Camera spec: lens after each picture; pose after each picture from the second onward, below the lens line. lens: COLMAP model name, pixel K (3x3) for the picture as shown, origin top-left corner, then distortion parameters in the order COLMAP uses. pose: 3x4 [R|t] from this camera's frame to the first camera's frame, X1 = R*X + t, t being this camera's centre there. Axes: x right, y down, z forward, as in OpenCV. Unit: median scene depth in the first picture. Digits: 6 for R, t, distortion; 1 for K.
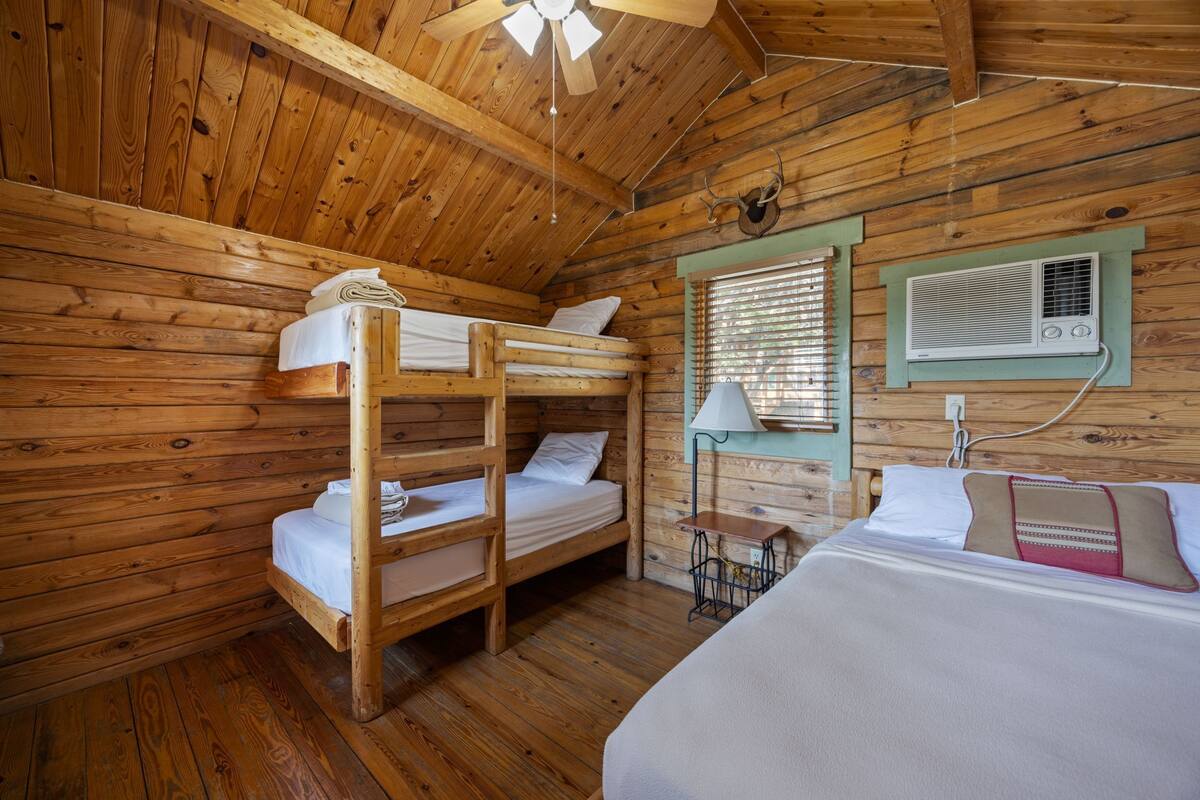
lens RADIAL K [[461.0, 0, 600.0], [0, 461.0, 400.0], [0, 0, 1]] dist [-0.000267, -0.000017]
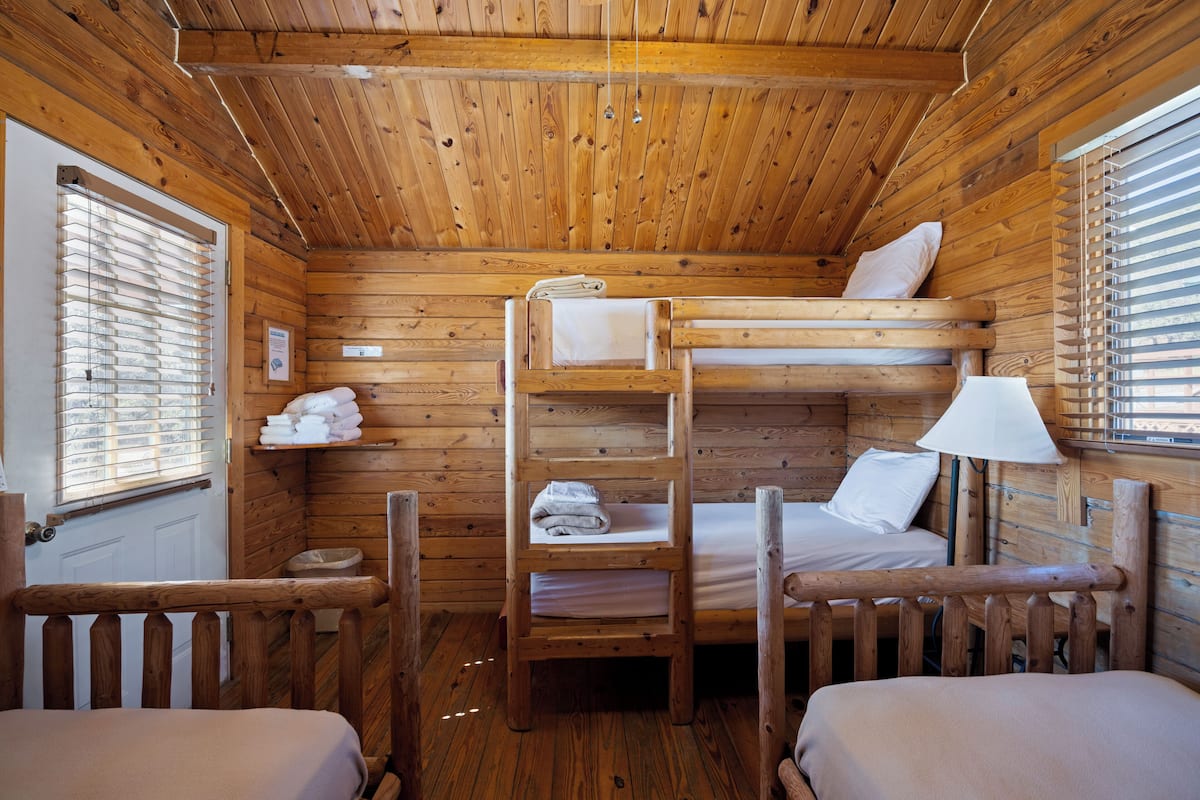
lens RADIAL K [[530.6, 0, 600.0], [0, 530.6, 400.0], [0, 0, 1]] dist [0.000193, -0.000002]
pose [[0.691983, -0.005912, -0.721889, 0.321539], [-0.002218, 0.999944, -0.010315, 0.013398], [0.721910, 0.008739, 0.691932, 0.280661]]
